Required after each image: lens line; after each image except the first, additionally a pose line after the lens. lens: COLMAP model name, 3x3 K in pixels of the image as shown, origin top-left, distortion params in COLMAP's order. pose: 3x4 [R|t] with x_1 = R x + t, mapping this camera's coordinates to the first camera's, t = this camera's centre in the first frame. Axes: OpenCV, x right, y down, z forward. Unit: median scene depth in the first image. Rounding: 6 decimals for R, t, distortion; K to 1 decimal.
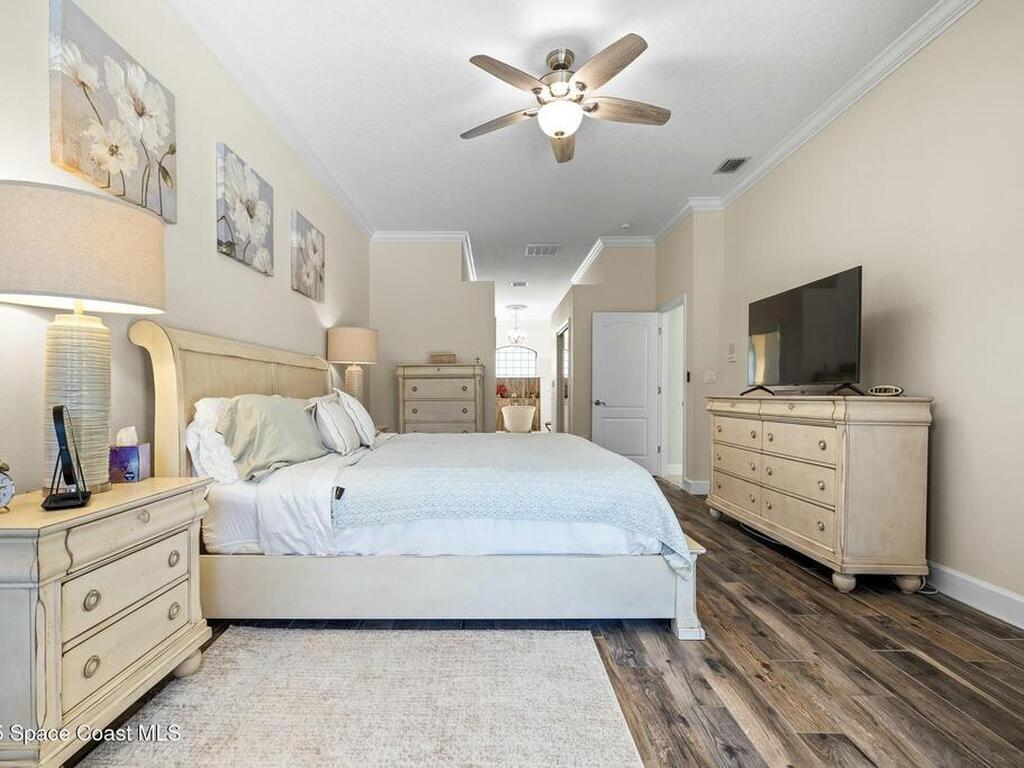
lens RADIAL K [[478.7, 0, 508.7], [0, 478.7, 390.0], [0, 0, 1]] dist [0.000203, -0.000706]
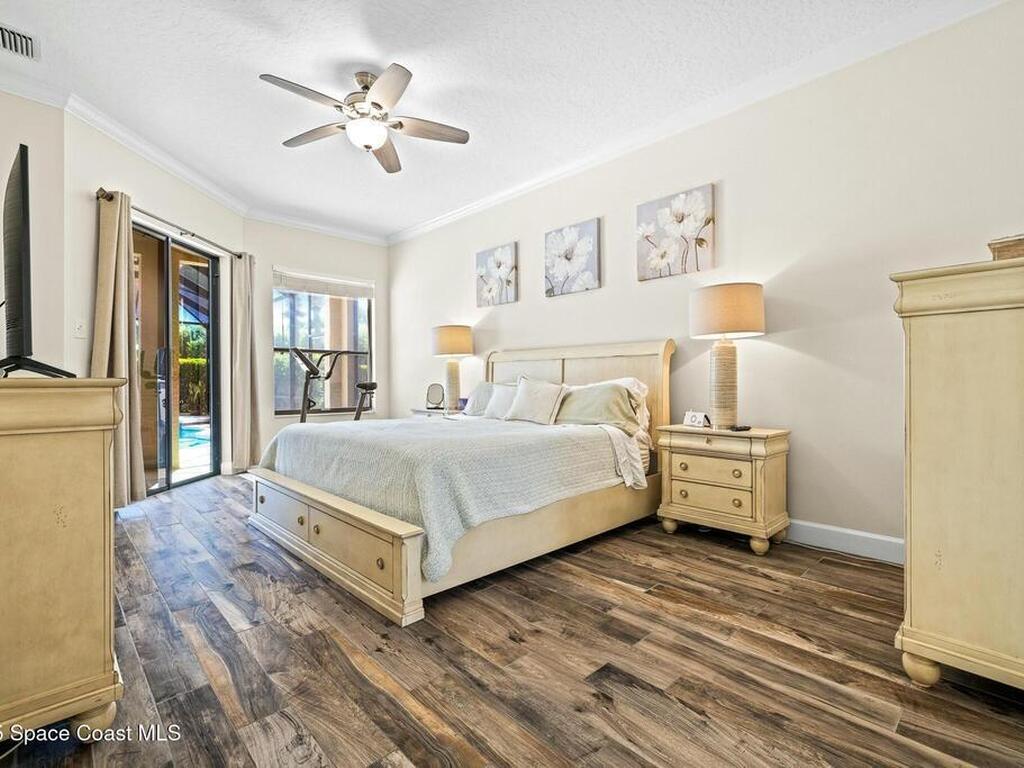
lens RADIAL K [[478.7, 0, 511.0], [0, 478.7, 385.1], [0, 0, 1]] dist [0.000203, -0.000706]
pose [[-0.735388, 0.005522, -0.677624, 0.663344], [0.005332, 0.999983, 0.002363, 0.023730], [0.677625, -0.001875, -0.735405, 2.182354]]
